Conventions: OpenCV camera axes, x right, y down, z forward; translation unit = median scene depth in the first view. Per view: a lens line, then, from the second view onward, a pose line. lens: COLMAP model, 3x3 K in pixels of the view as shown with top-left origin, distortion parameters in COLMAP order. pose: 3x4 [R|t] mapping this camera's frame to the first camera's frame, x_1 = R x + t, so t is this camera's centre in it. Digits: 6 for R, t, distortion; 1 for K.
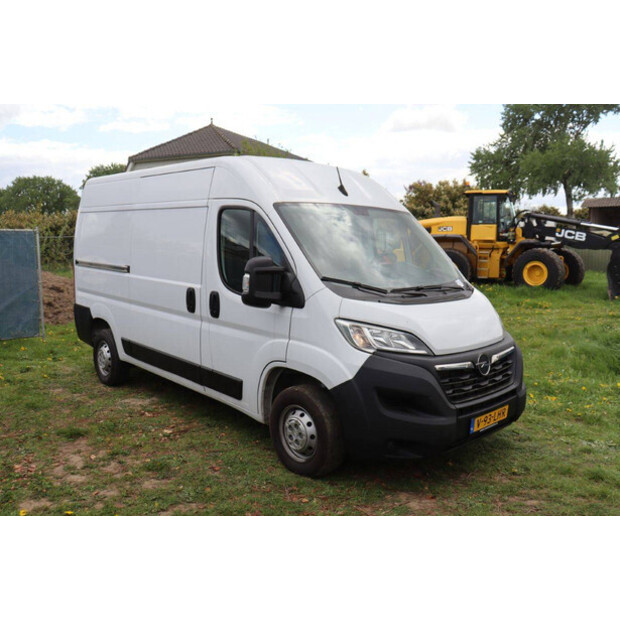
lens RADIAL K [[574.4, 0, 310.0], [0, 574.4, 310.0], [0, 0, 1]] dist [-0.044570, 0.002164]
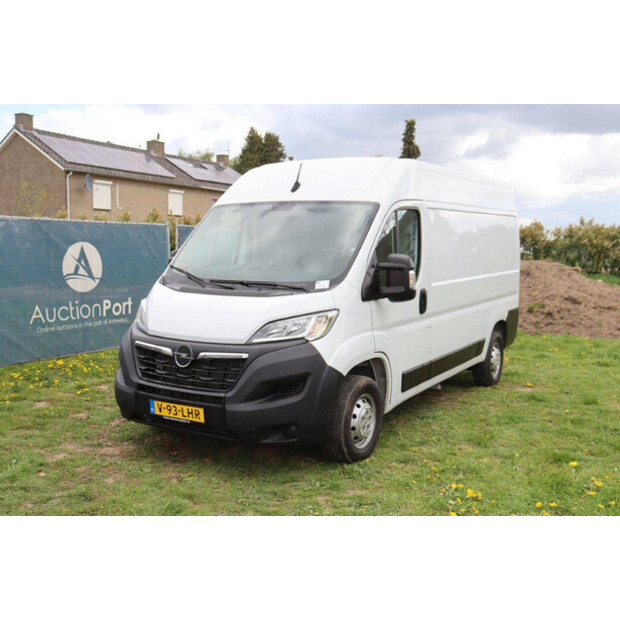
lens RADIAL K [[675.4, 0, 310.0], [0, 675.4, 310.0], [0, 0, 1]] dist [-0.024233, 0.026233]
pose [[0.269056, 0.084229, -0.959434, 1.547293], [-0.138860, 0.989153, 0.047897, -0.073311], [0.953062, 0.120340, 0.277834, 0.916568]]
